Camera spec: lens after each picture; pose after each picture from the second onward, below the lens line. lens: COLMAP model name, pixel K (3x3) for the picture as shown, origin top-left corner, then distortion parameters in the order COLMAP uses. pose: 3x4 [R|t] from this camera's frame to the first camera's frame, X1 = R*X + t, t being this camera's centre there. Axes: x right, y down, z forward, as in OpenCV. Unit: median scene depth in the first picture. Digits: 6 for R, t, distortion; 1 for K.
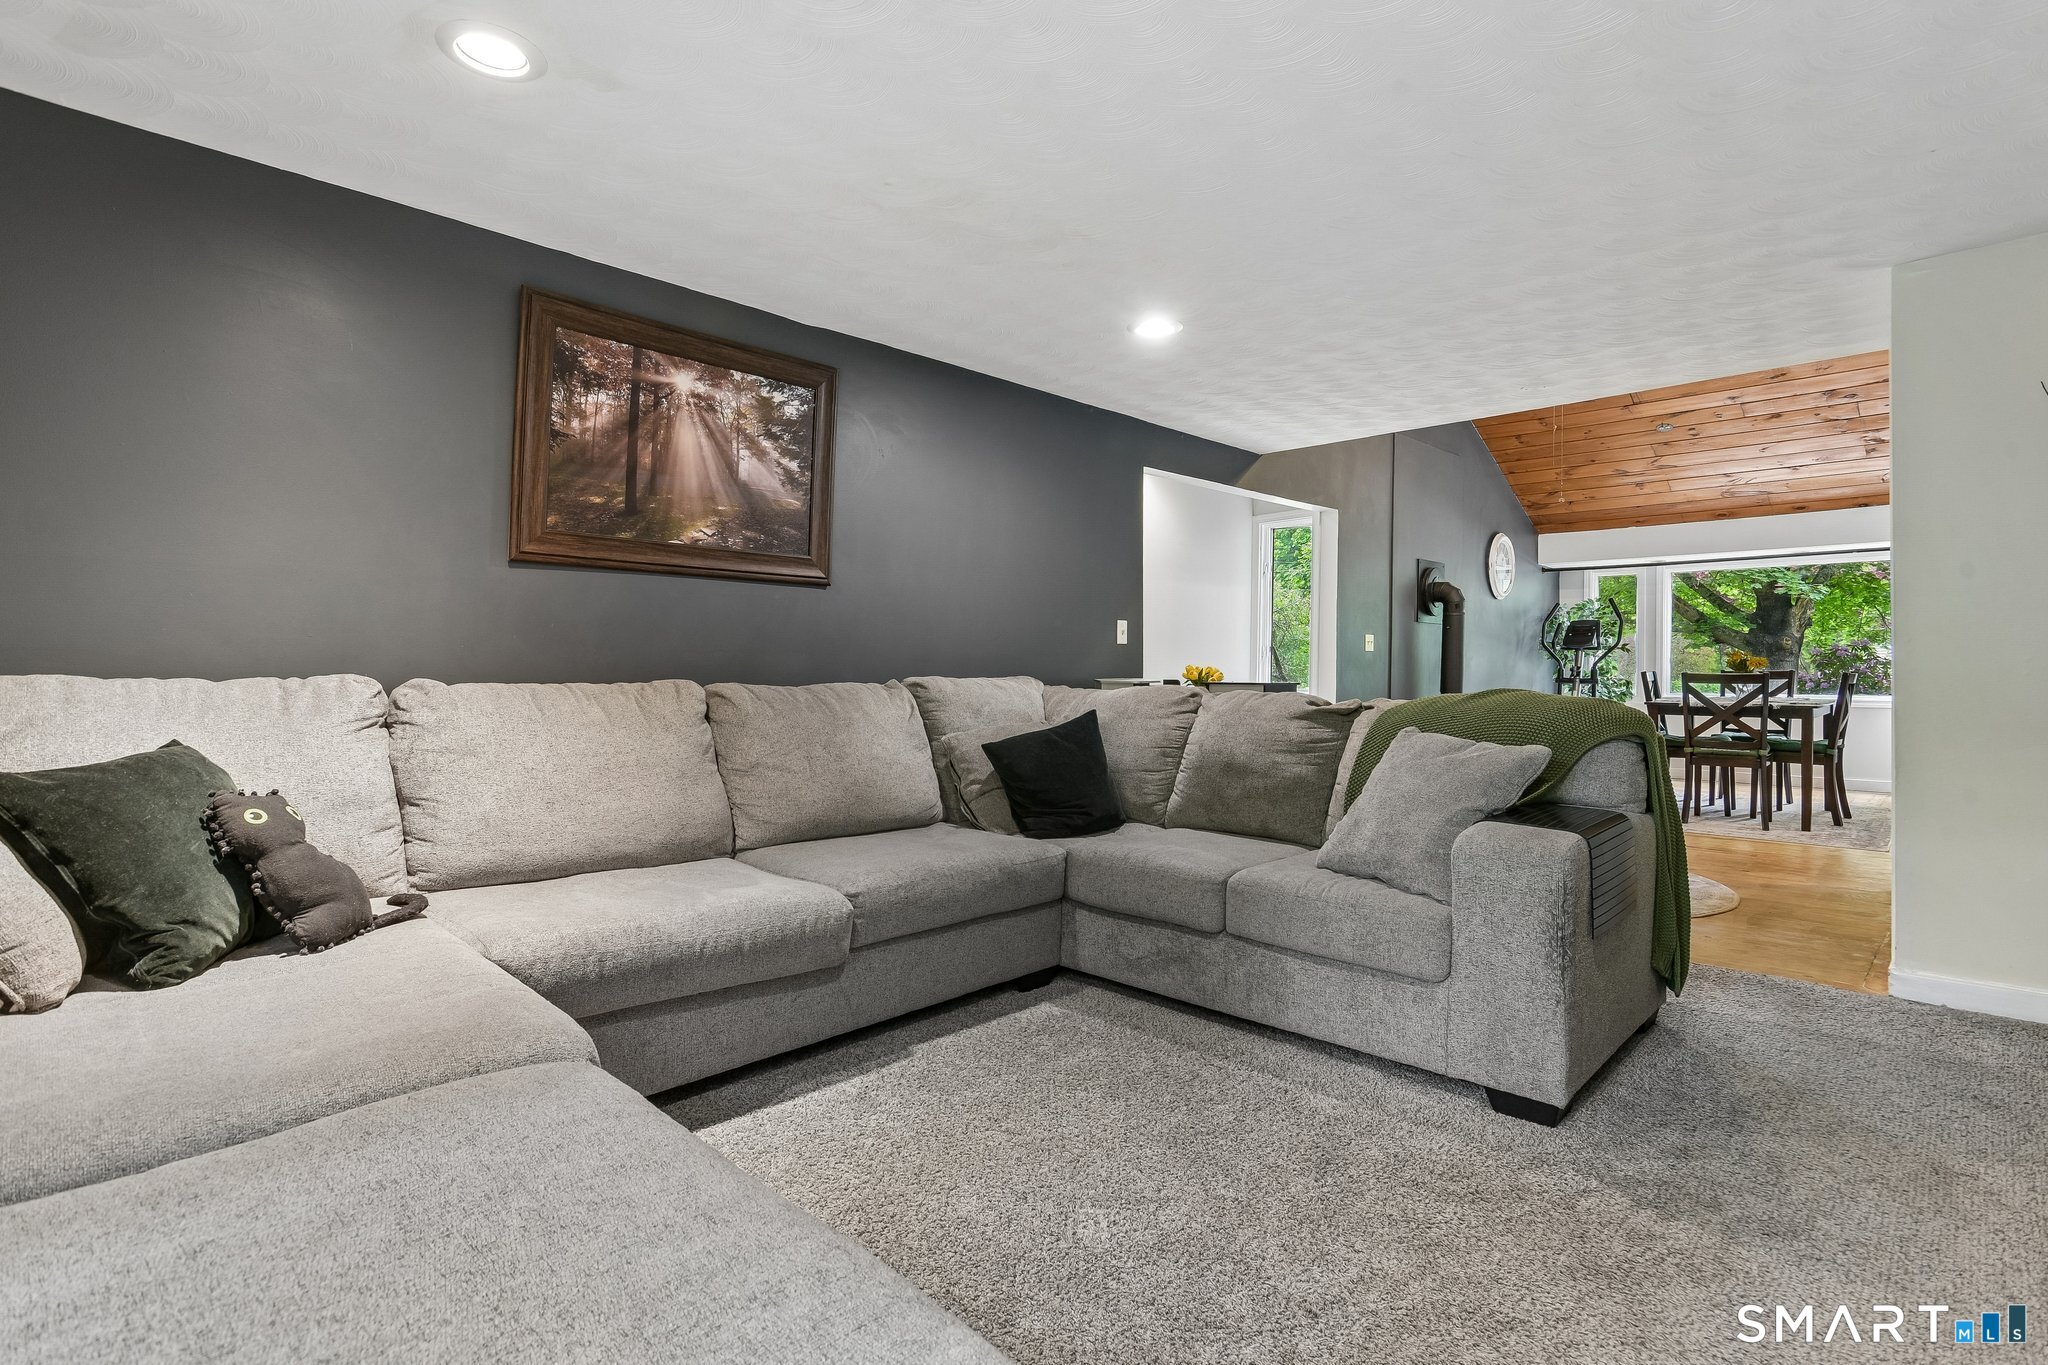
lens RADIAL K [[978.6, 0, 1033.2], [0, 978.6, 673.4], [0, 0, 1]] dist [-0.005119, 0.002732]
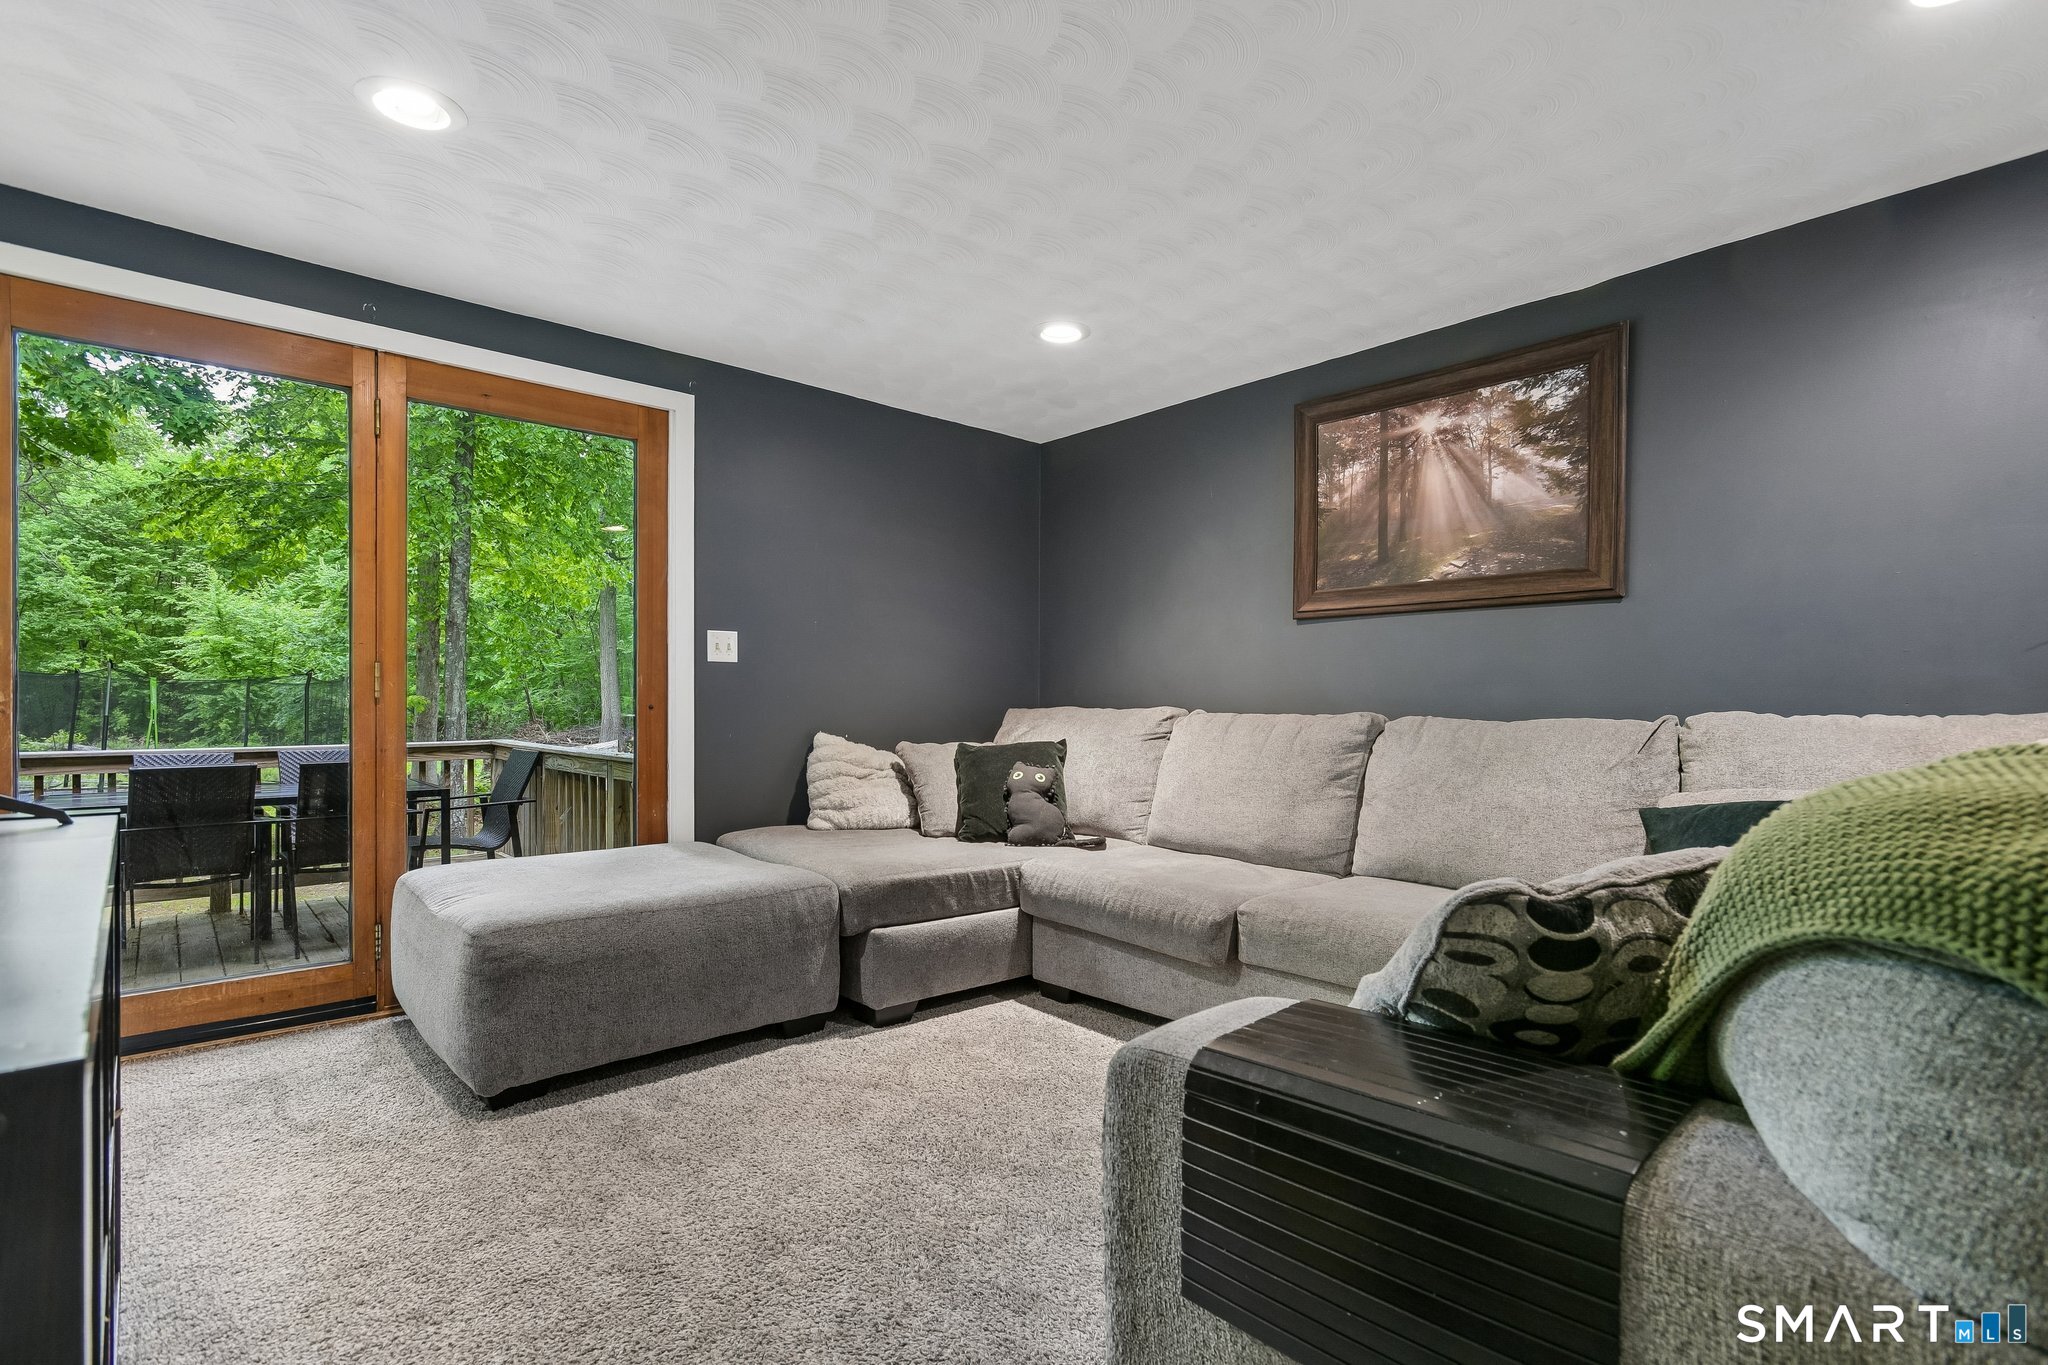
lens RADIAL K [[978.6, 0, 1028.5], [0, 978.6, 701.1], [0, 0, 1]] dist [-0.005119, 0.002732]
pose [[-0.054295, -0.008241, -0.998491, 0.678510], [-0.007998, 0.999937, -0.007818, 0.004915], [0.998493, 0.007561, -0.054358, 0.628258]]
